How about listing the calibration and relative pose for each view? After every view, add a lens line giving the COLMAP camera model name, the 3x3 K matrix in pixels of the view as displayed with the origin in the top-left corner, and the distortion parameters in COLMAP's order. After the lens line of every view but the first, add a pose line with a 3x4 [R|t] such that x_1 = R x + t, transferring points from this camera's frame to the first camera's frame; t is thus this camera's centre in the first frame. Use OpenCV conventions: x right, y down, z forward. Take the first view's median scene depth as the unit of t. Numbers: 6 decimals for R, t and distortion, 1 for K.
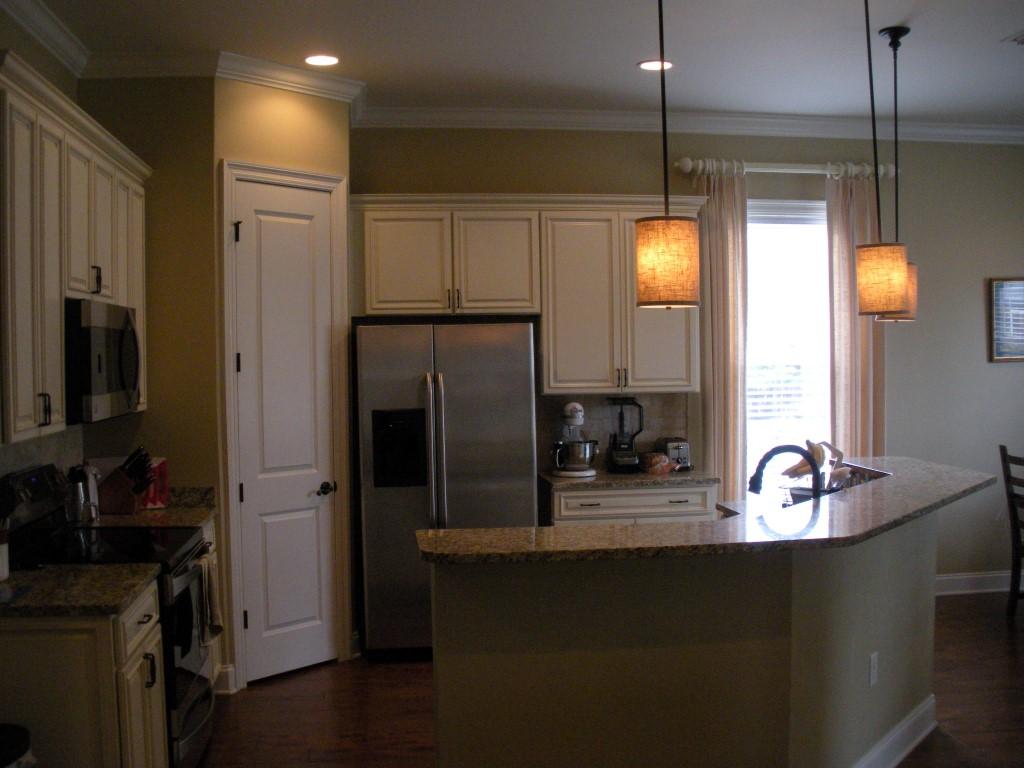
lens RADIAL K [[1118.0, 0, 495.7], [0, 1118.0, 382.6], [0, 0, 1]] dist [-0.325627, 0.444147]
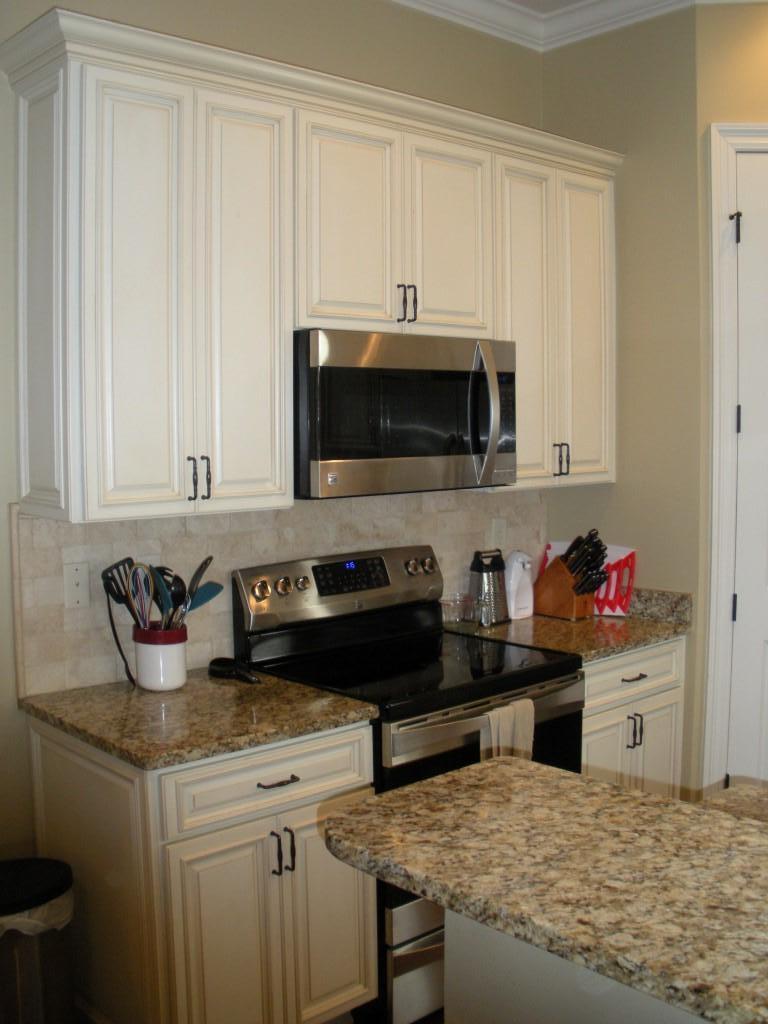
lens RADIAL K [[1095.0, 0, 335.2], [0, 1095.0, 511.9], [0, 0, 1]] dist [-0.308227, 0.367415]
pose [[0.561485, 0.064365, -0.824980, 0.151503], [-0.010130, 0.997430, 0.070925, -0.003684], [0.827425, -0.031466, 0.560694, 0.374197]]
